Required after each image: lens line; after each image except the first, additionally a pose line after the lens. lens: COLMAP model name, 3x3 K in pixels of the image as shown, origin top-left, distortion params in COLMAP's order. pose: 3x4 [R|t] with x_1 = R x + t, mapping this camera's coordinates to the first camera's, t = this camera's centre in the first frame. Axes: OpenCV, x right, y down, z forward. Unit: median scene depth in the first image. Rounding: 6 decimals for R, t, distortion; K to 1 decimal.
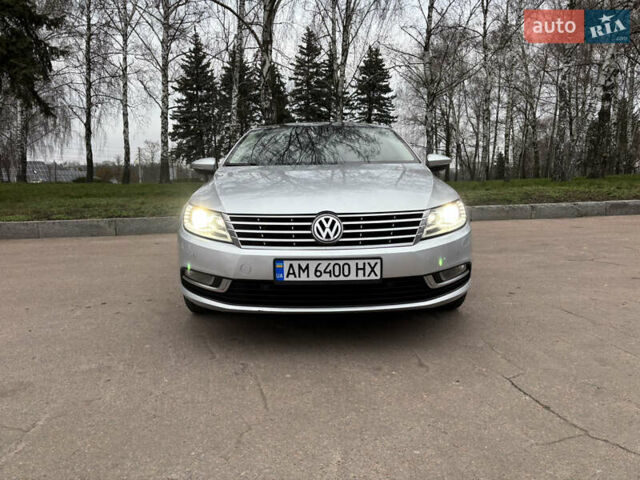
lens RADIAL K [[486.1, 0, 324.9], [0, 486.1, 233.8], [0, 0, 1]] dist [0.057389, -0.043890]
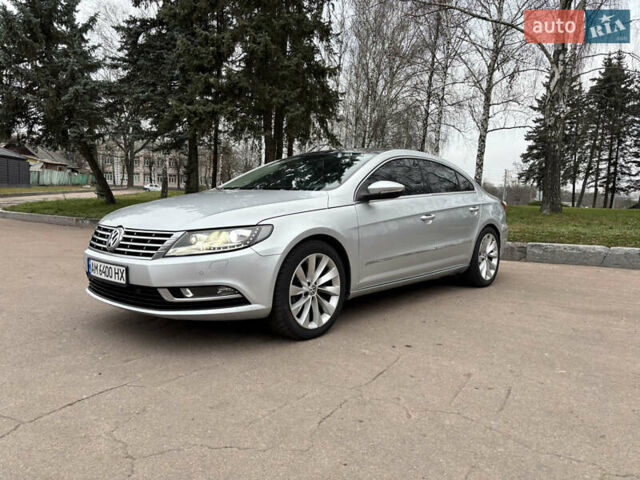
lens RADIAL K [[486.1, 0, 317.2], [0, 486.1, 240.1], [0, 0, 1]] dist [0.057389, -0.043890]
pose [[0.735388, 0.090701, -0.671548, 1.236625], [-0.111229, 0.993717, 0.012411, -0.081220], [0.668455, 0.065569, 0.740857, 0.397843]]
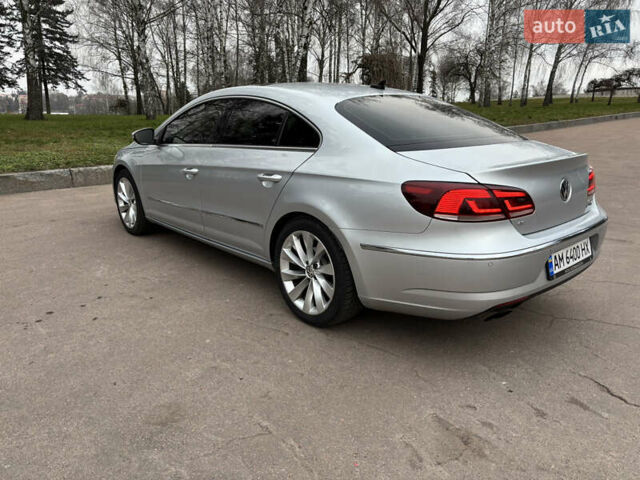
lens RADIAL K [[486.1, 0, 316.1], [0, 486.1, 239.1], [0, 0, 1]] dist [0.057389, -0.043890]
pose [[0.806832, -0.145955, 0.572468, -1.488183], [0.055648, 0.983469, 0.172313, -0.290791], [-0.588154, -0.107171, 0.801617, 0.144293]]
